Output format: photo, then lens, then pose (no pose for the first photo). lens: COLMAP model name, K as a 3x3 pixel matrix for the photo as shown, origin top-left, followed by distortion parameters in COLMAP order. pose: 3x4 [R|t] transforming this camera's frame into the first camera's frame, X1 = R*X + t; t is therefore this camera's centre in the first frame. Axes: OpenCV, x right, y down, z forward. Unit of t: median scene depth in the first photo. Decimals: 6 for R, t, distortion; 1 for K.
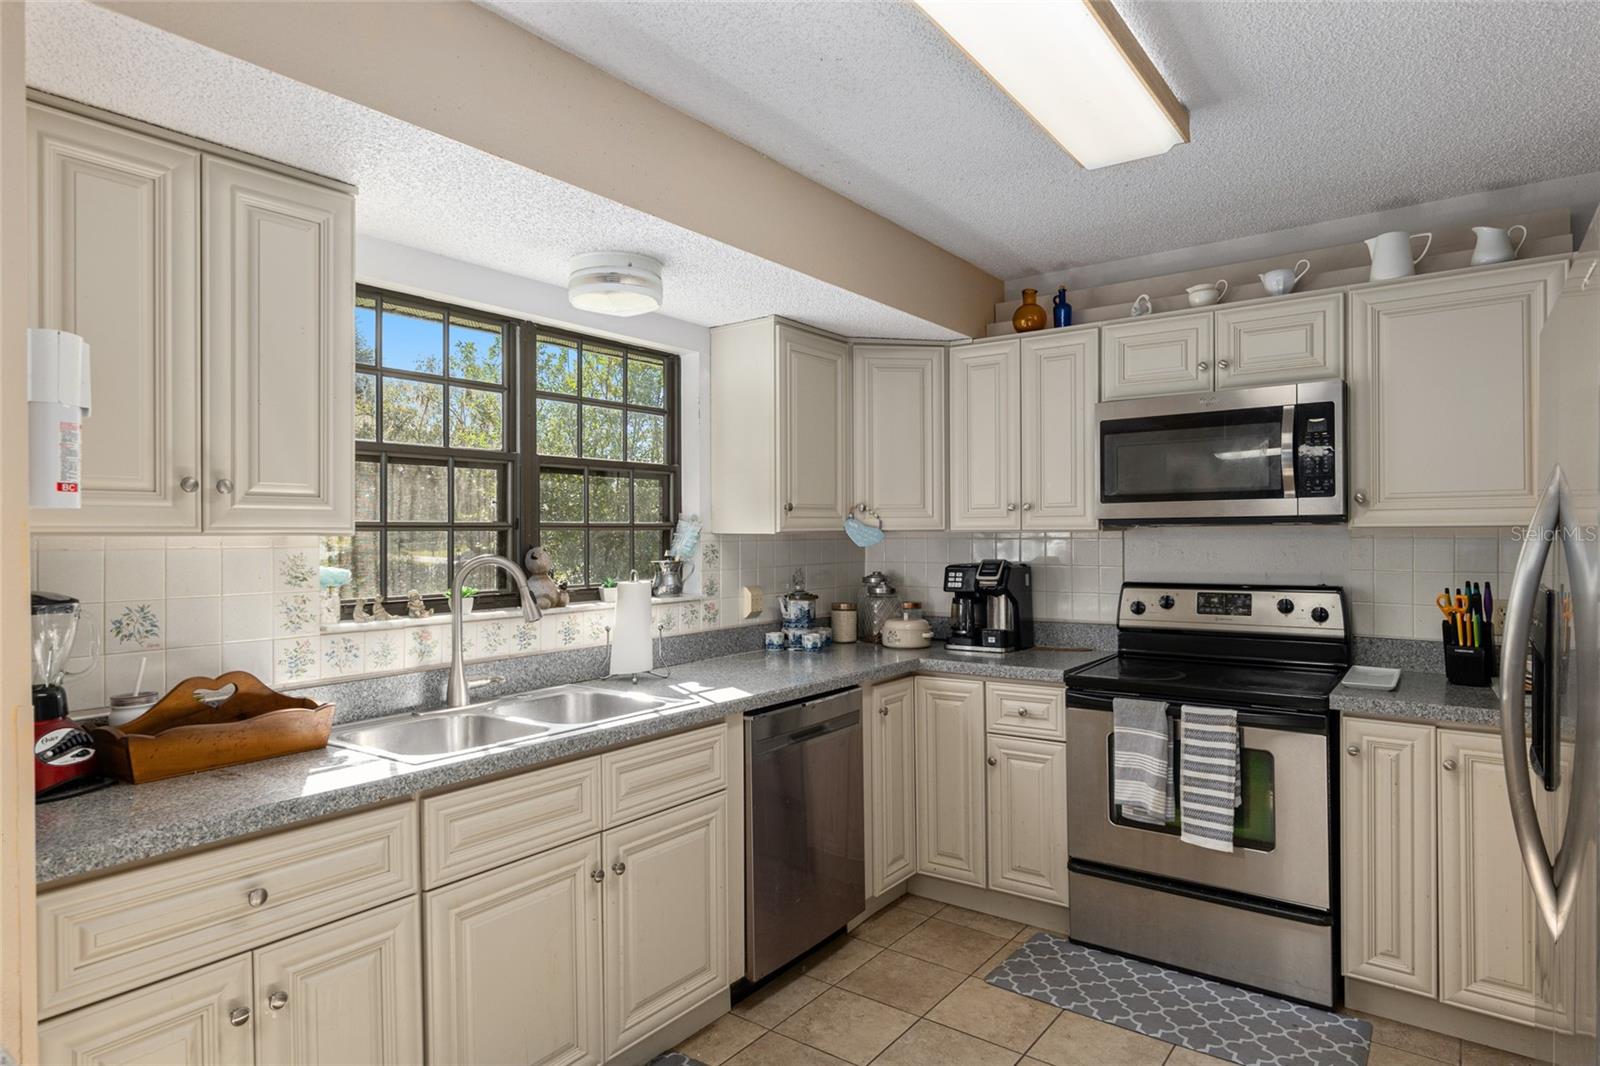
lens RADIAL K [[902.2, 0, 800.0], [0, 902.2, 533.0], [0, 0, 1]] dist [-0.001323, -0.000267]
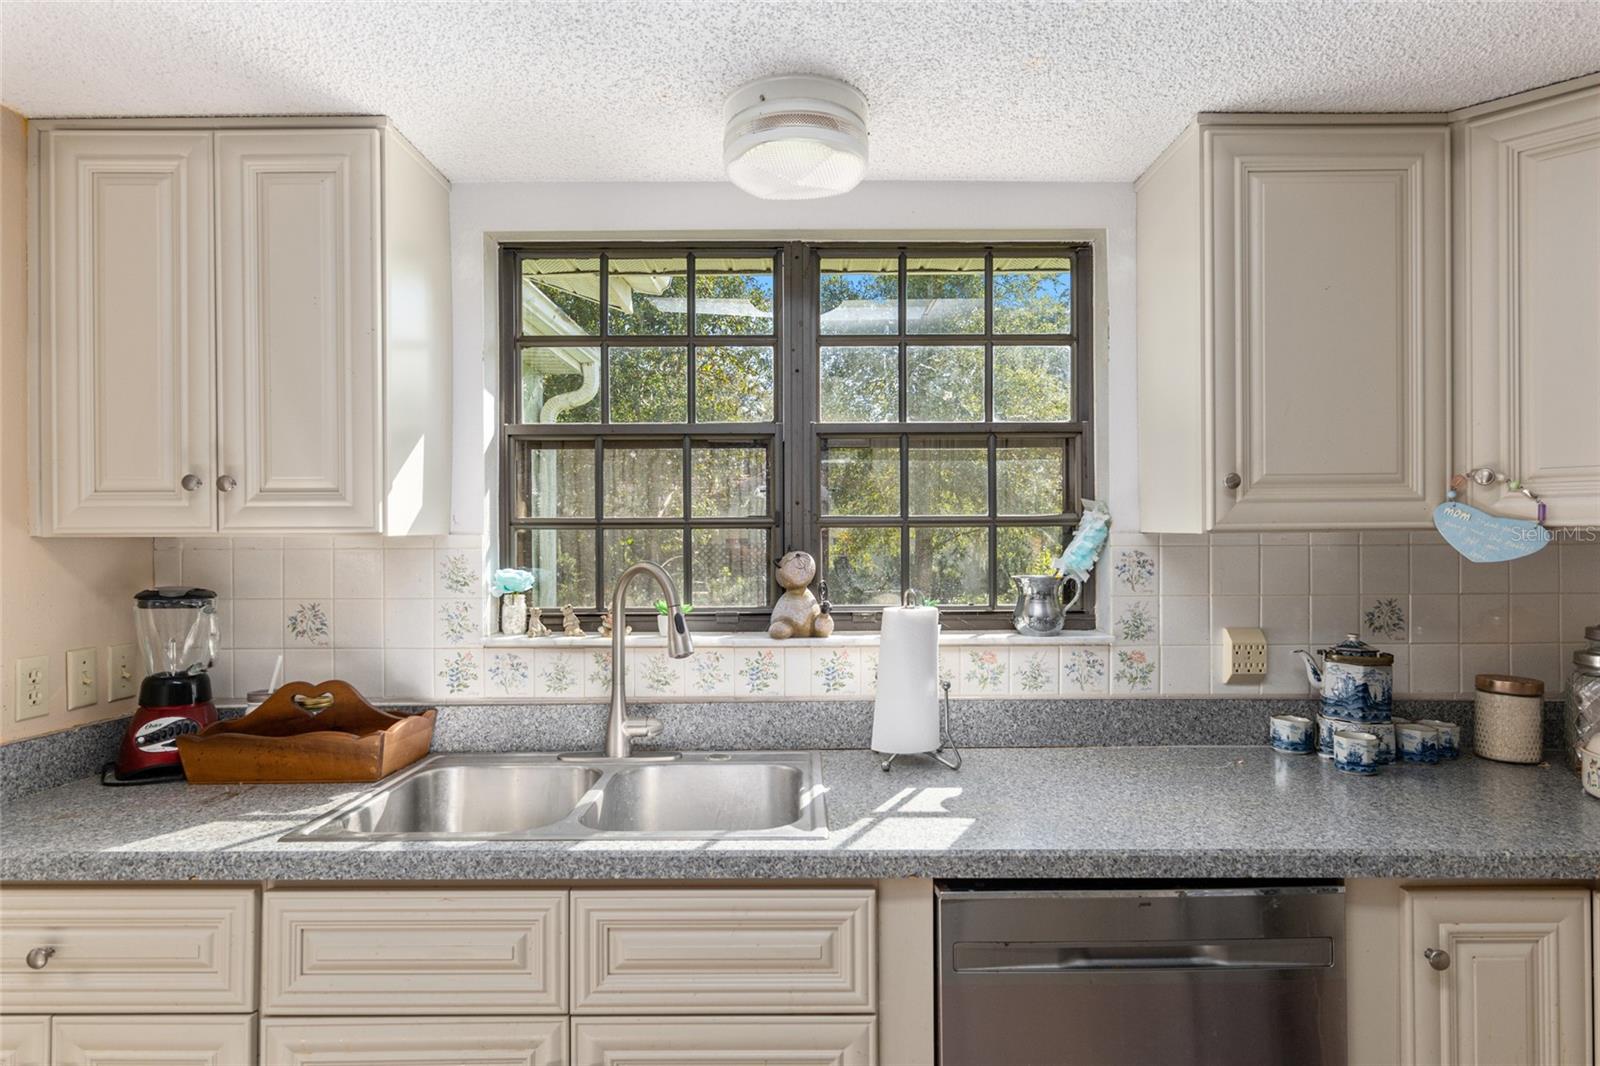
lens RADIAL K [[875.5, 0, 800.0], [0, 875.5, 533.0], [0, 0, 1]] dist [0.004048, 0.000024]
pose [[0.597927, 0.004369, -0.801539, 0.269811], [0.001328, 0.999978, 0.006441, -0.003698], [0.801550, -0.004916, 0.597908, 0.577037]]
